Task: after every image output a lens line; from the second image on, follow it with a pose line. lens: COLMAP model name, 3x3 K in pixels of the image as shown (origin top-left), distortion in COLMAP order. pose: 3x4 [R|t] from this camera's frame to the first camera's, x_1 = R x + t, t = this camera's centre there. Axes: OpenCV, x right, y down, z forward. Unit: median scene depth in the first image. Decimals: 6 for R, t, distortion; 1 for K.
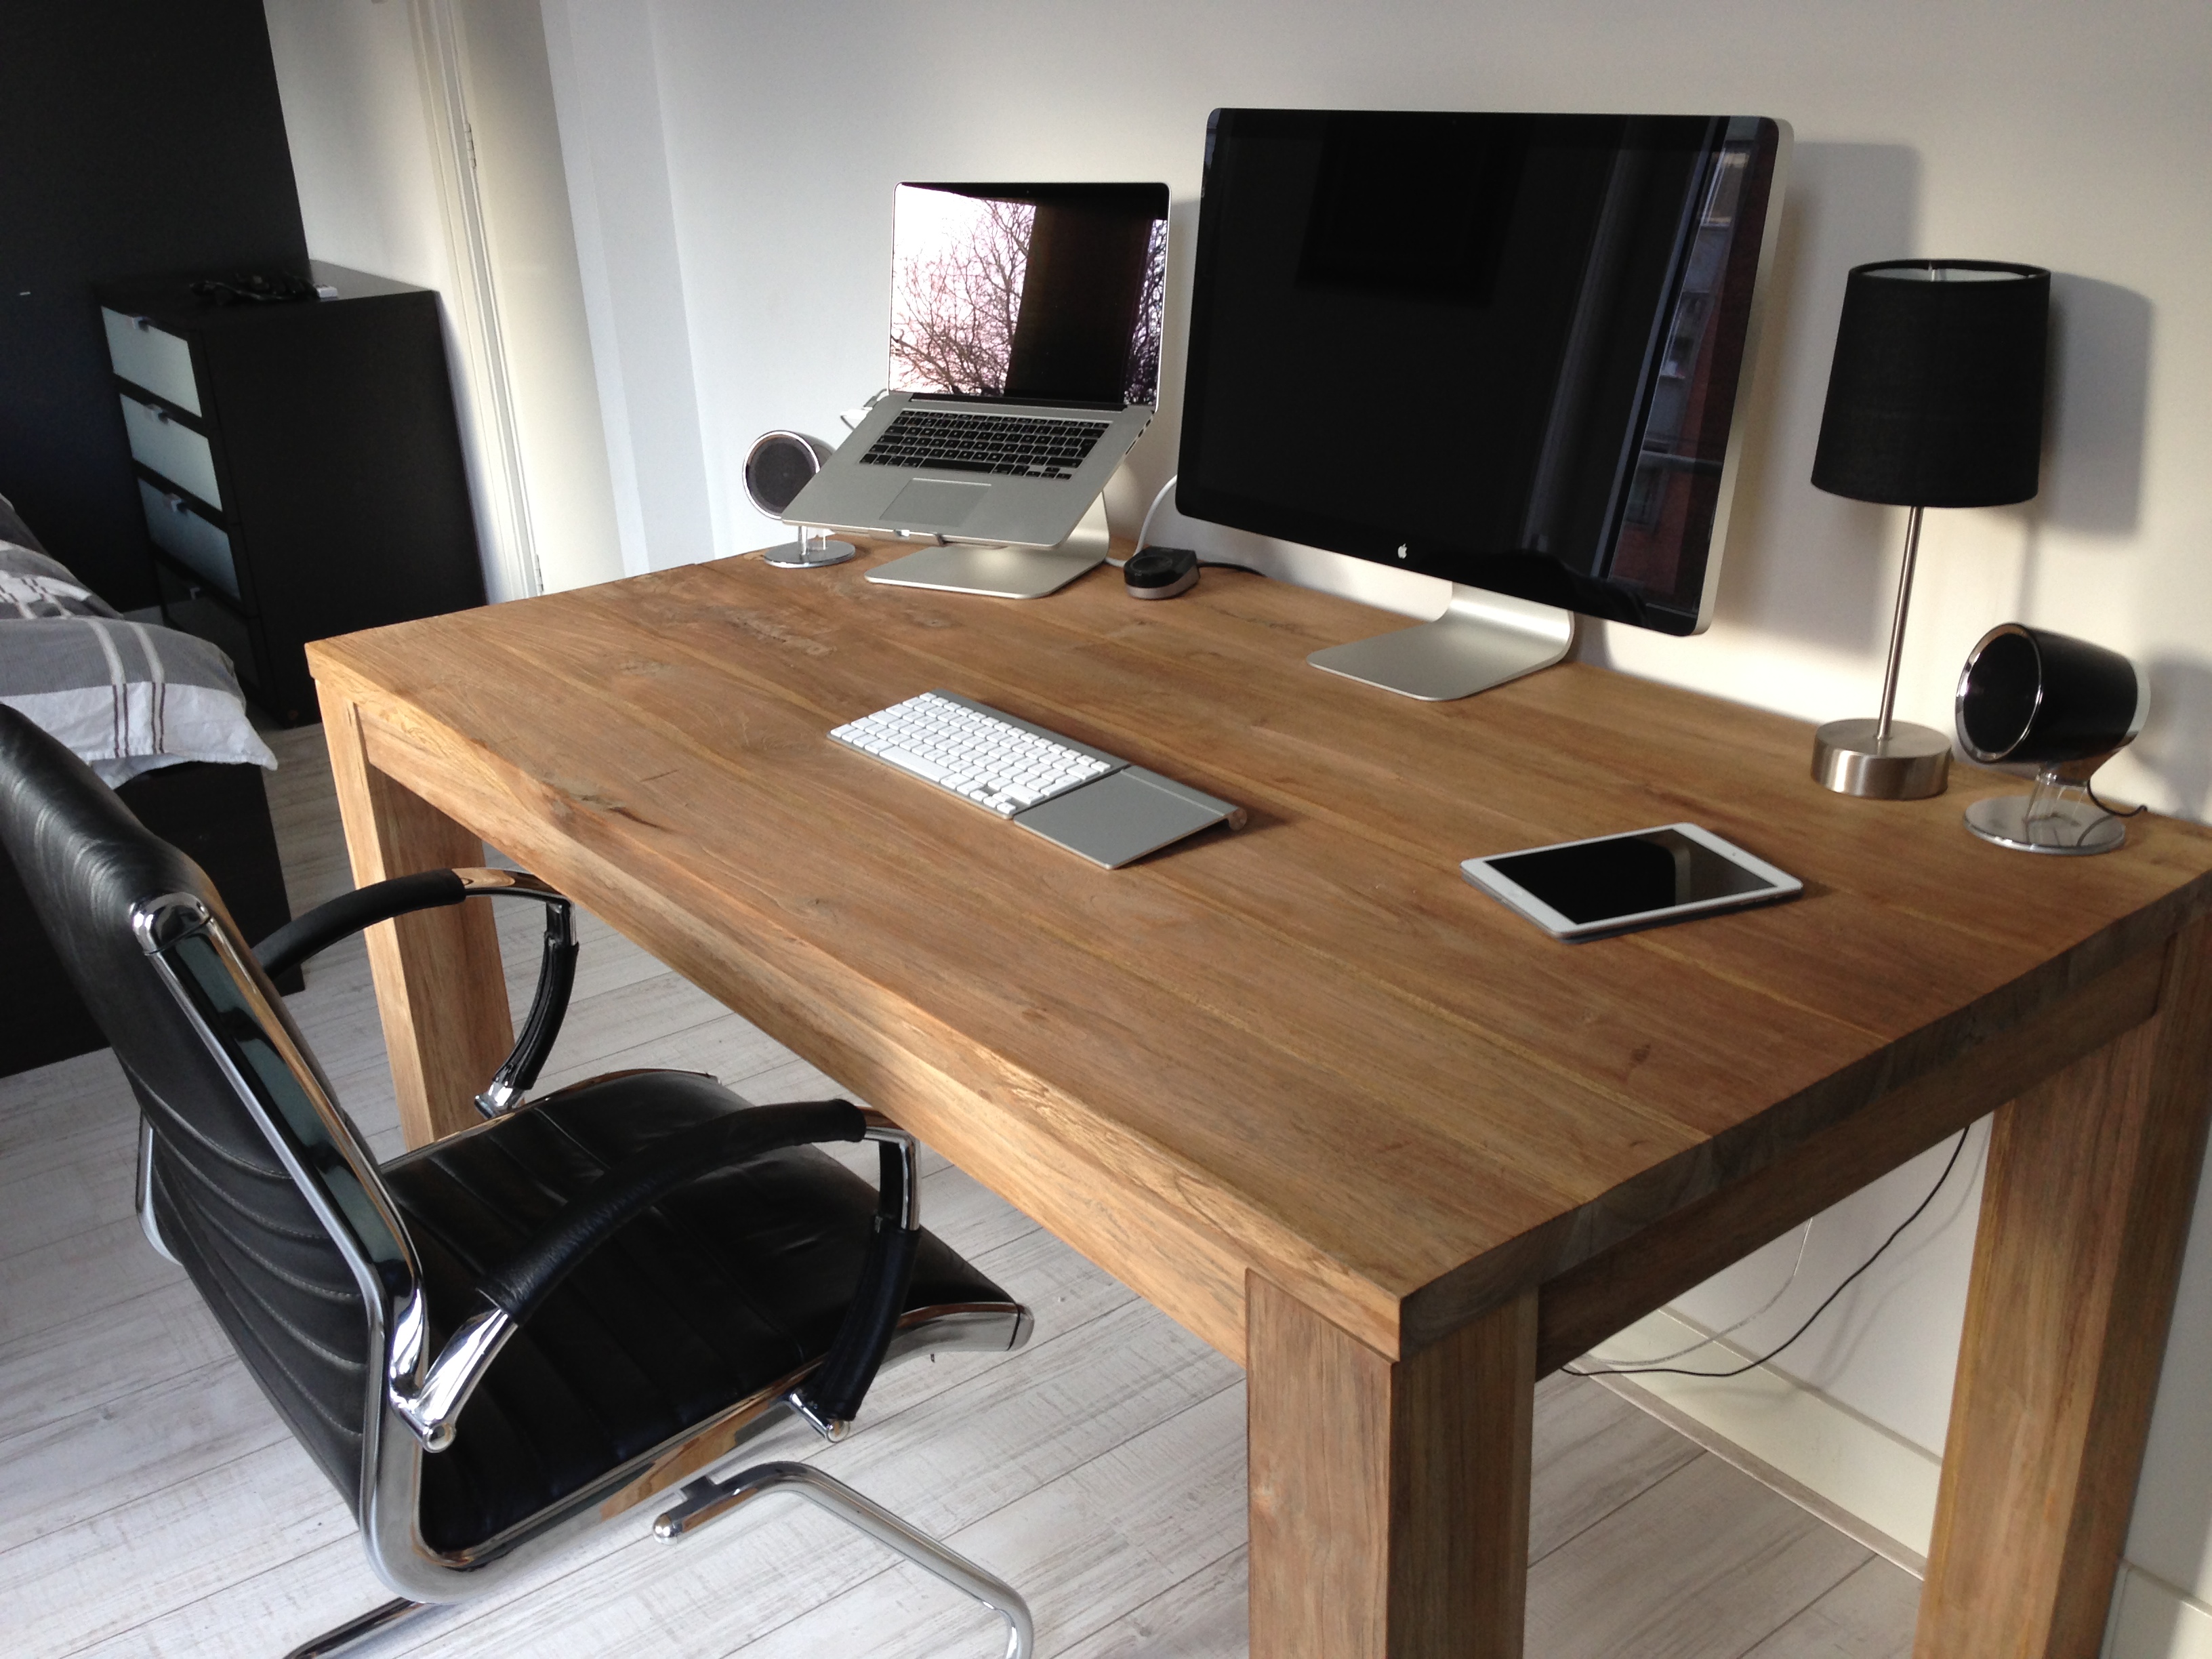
lens RADIAL K [[2040.9, 0, 1092.8], [0, 2040.9, 824.8], [0, 0, 1]] dist [0.046325, -0.012844]
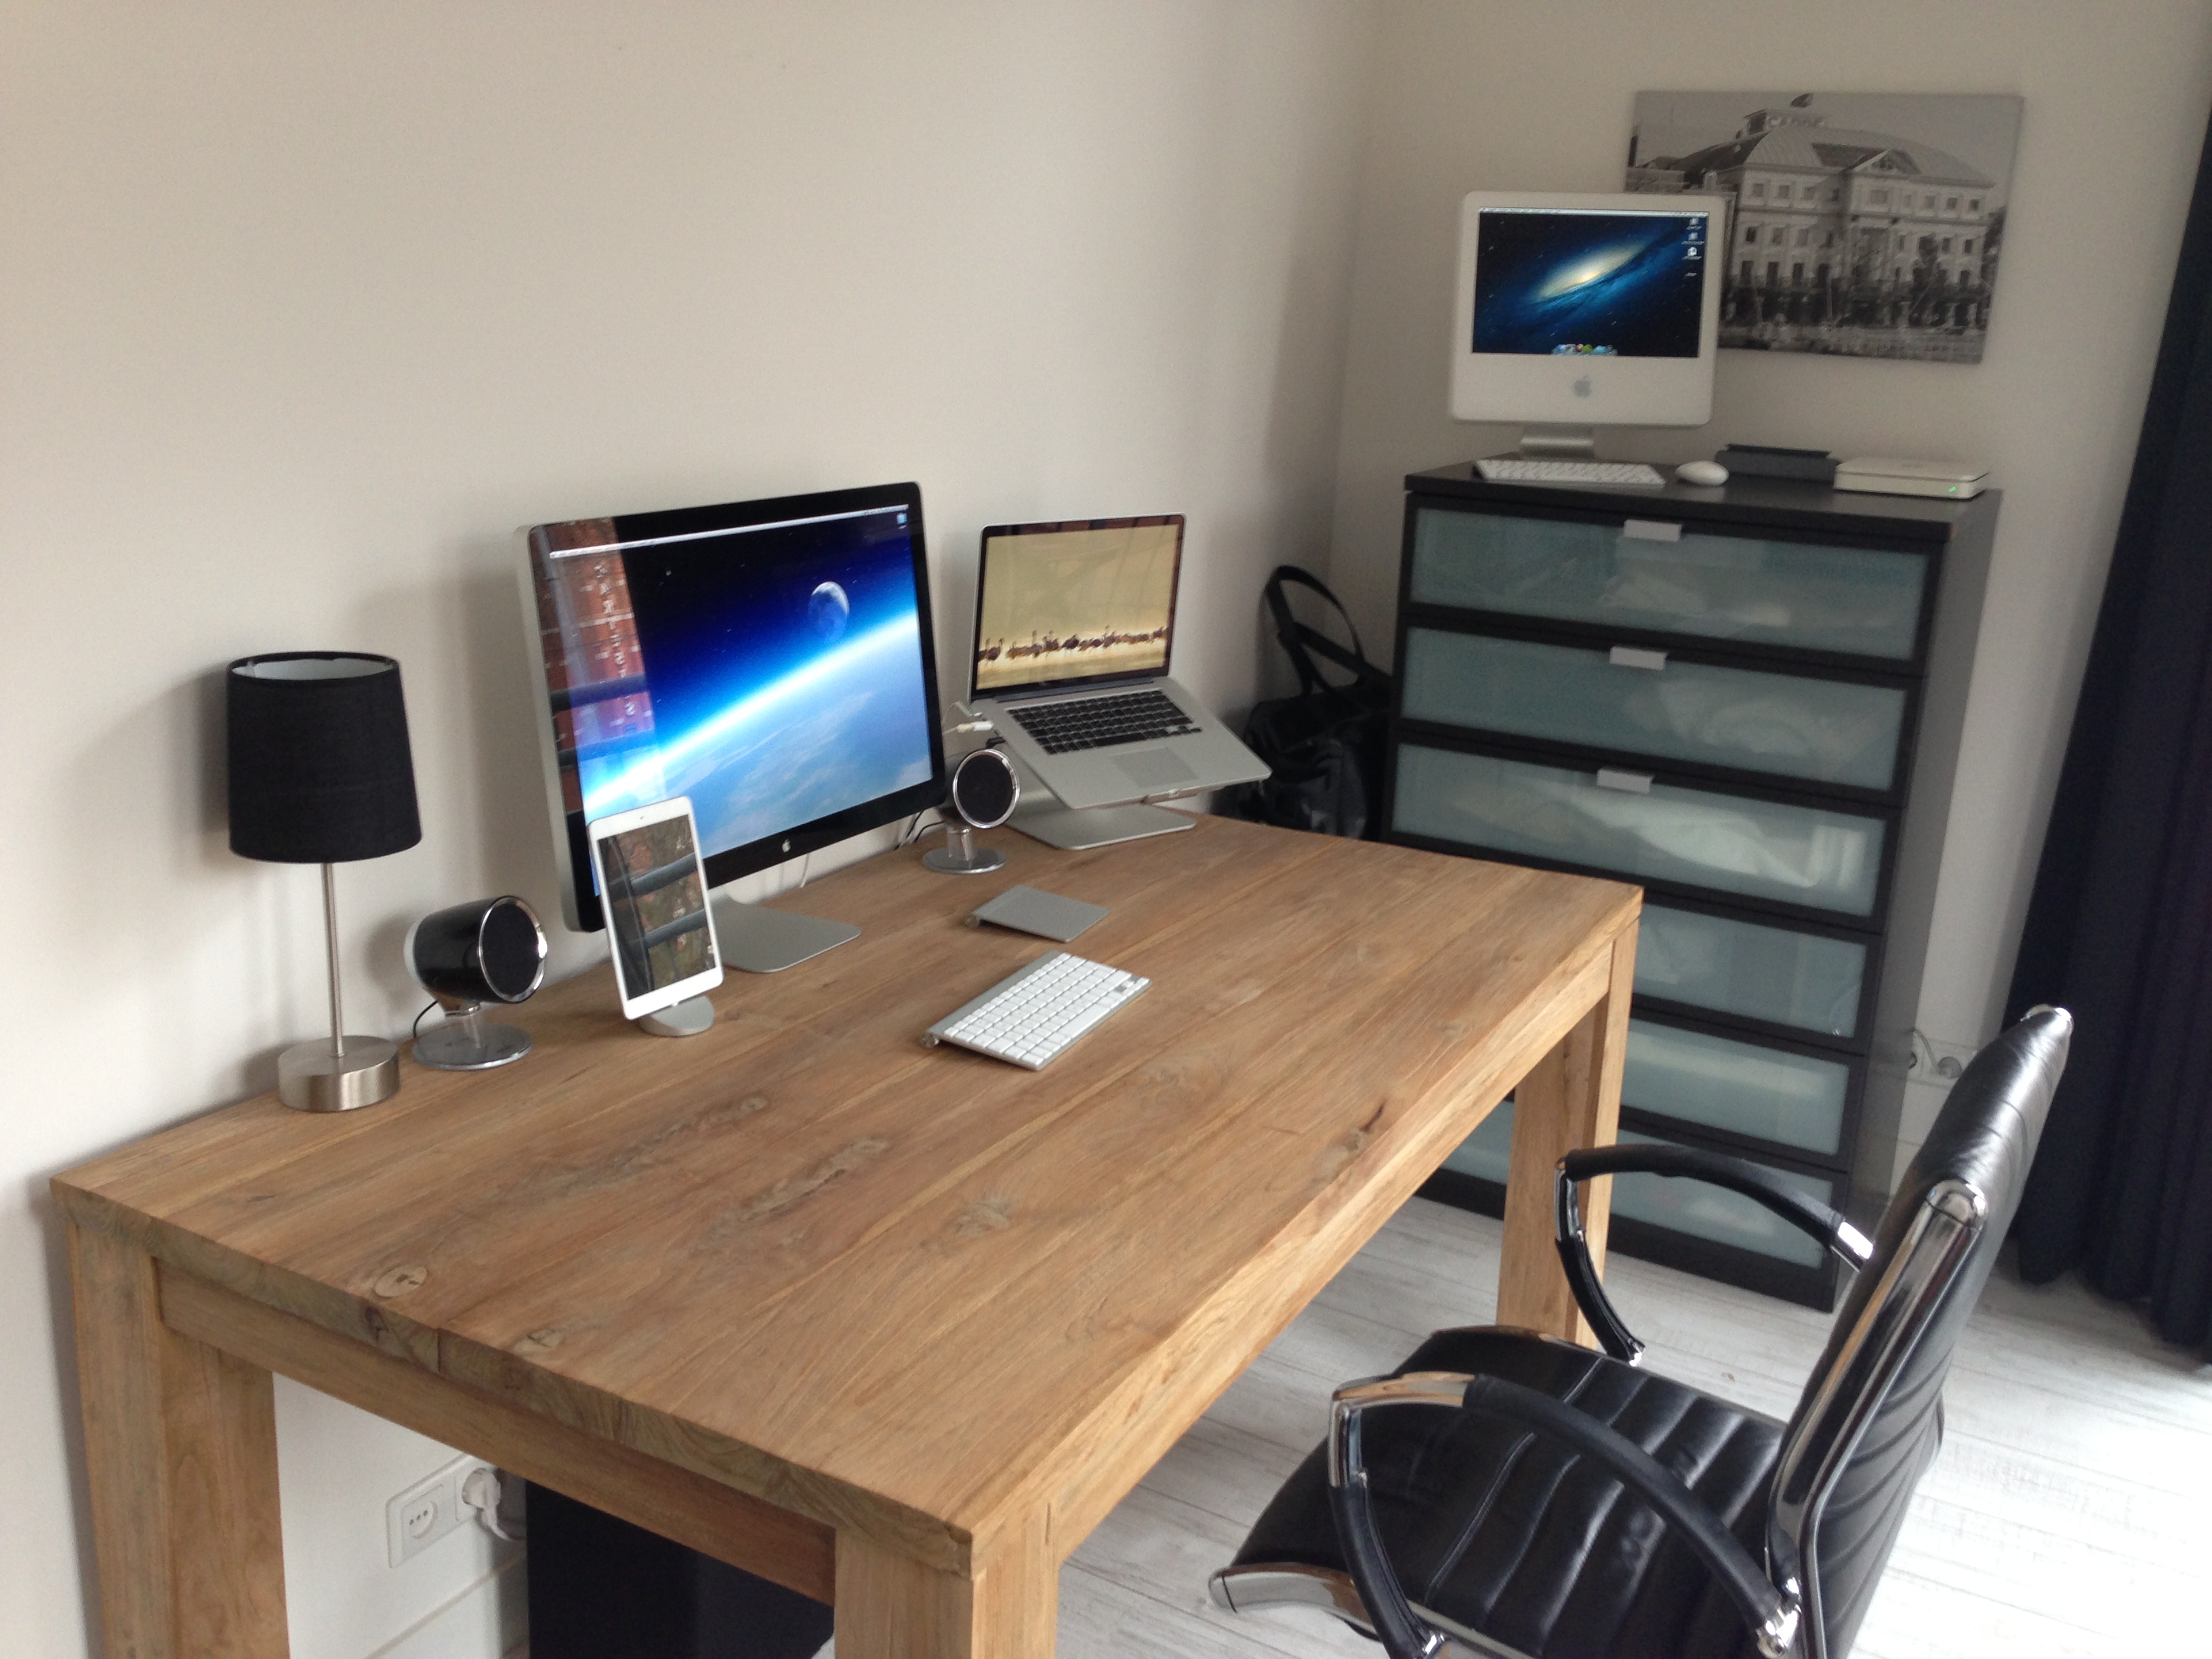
lens RADIAL K [[2040.9, 0, 1092.8], [0, 2040.9, 824.8], [0, 0, 1]] dist [0.046325, -0.012844]
pose [[-0.407652, -0.228213, 0.884160, -1.160573], [0.320222, 0.871047, 0.372471, -0.633441], [-0.855148, 0.434966, -0.282006, 1.427998]]
